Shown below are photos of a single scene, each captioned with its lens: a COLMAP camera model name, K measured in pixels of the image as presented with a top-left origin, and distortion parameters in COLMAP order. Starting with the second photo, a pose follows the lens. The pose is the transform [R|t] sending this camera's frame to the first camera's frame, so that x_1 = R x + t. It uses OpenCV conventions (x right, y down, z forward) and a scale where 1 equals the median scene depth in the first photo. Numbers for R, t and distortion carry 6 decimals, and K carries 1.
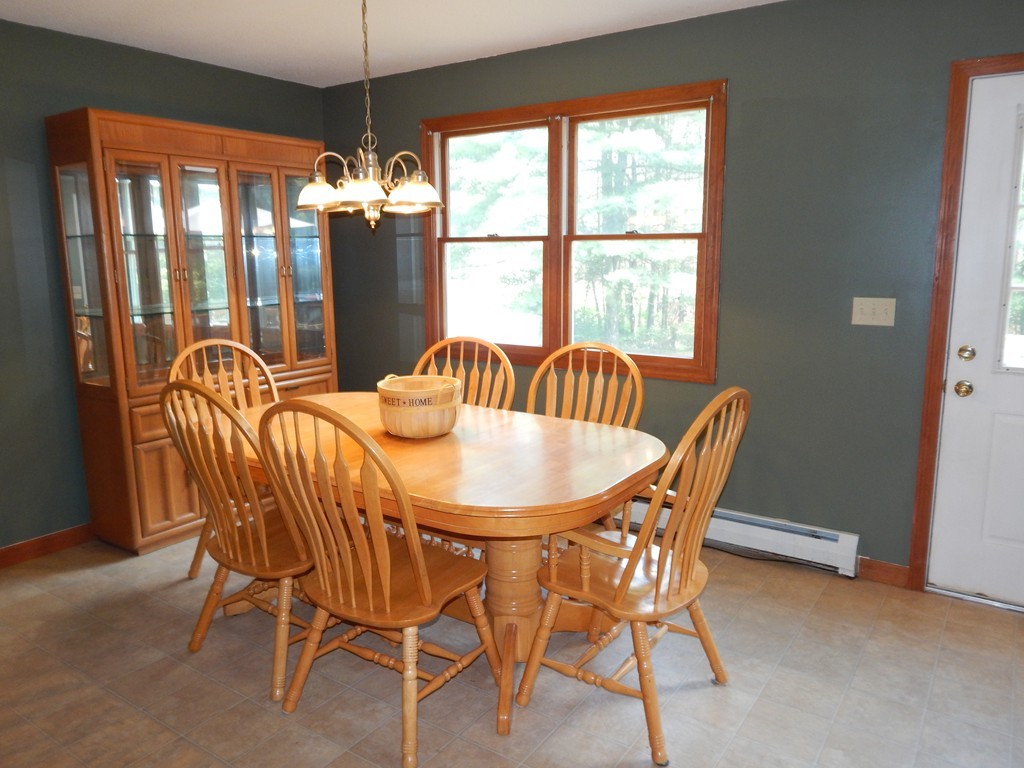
lens RADIAL K [[745.7, 0, 512.2], [0, 745.7, 384.4], [0, 0, 1]] dist [0.012824, 0.002410]
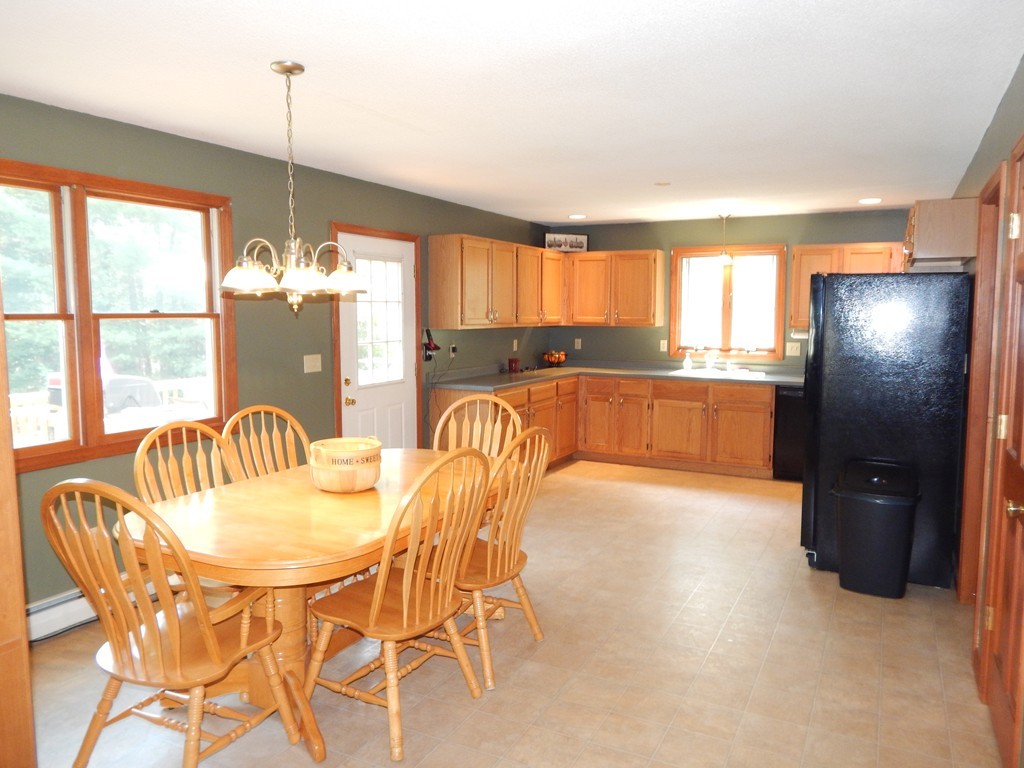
lens RADIAL K [[745.7, 0, 514.4], [0, 745.7, 383.0], [0, 0, 1]] dist [0.012824, 0.002410]
pose [[-0.129725, -0.089150, 0.987534, -1.201641], [0.177883, 0.977700, 0.111629, -0.164973], [-0.975463, 0.190147, -0.110974, 0.794949]]
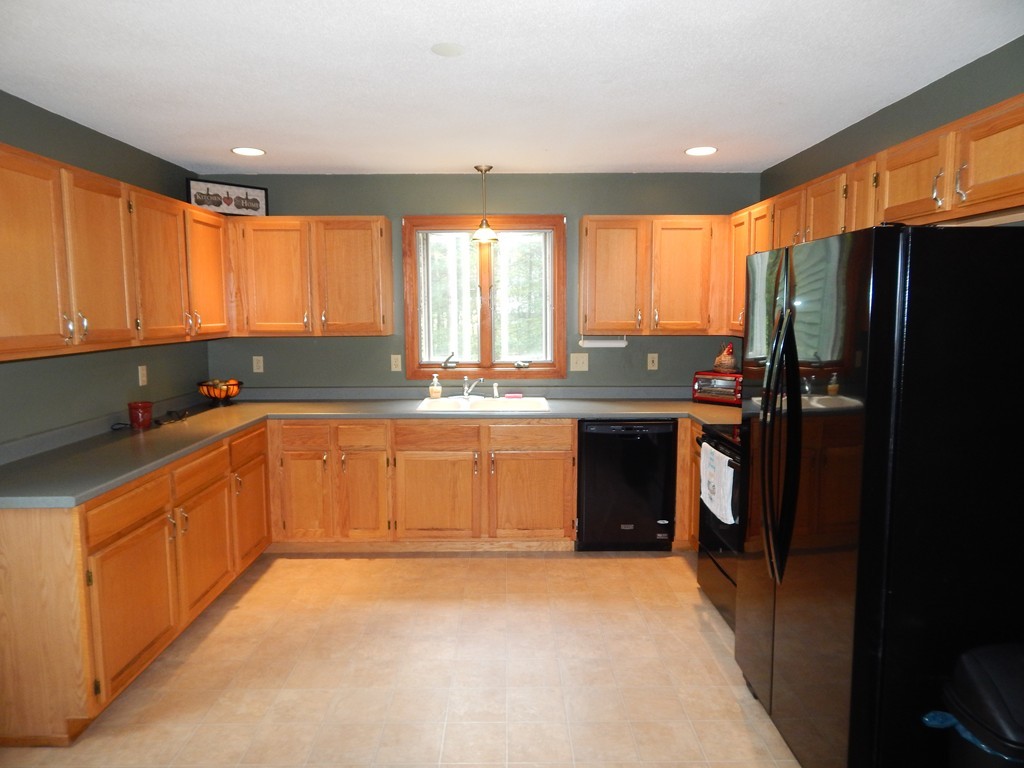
lens RADIAL K [[667.9, 0, 514.4], [0, 667.9, 384.8], [0, 0, 1]] dist [-0.016160, 0.005987]
pose [[-0.574697, -0.076487, 0.814784, -0.110890], [0.160067, 0.965887, 0.203572, -0.132833], [-0.802560, 0.247412, -0.542849, 0.608022]]
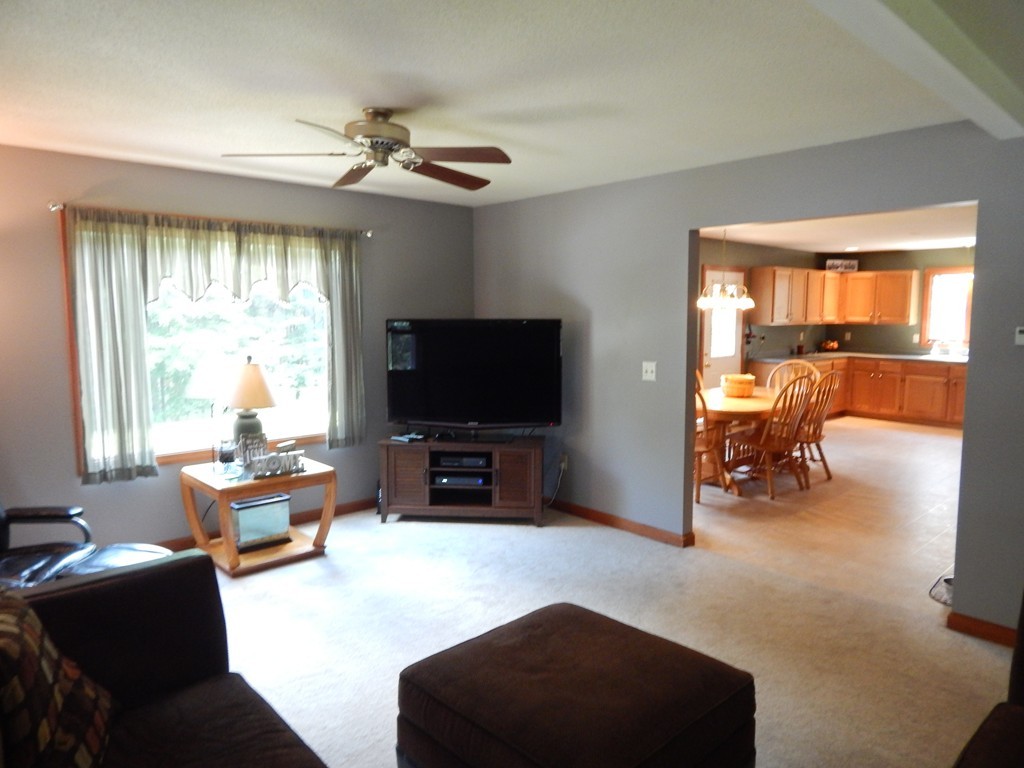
lens RADIAL K [[667.9, 0, 506.7], [0, 667.9, 384.8], [0, 0, 1]] dist [-0.016160, 0.005987]
pose [[0.237529, -0.103606, 0.965839, -2.316697], [0.175165, 0.982565, 0.062322, -0.237973], [-0.955457, 0.154378, 0.251536, 1.101564]]
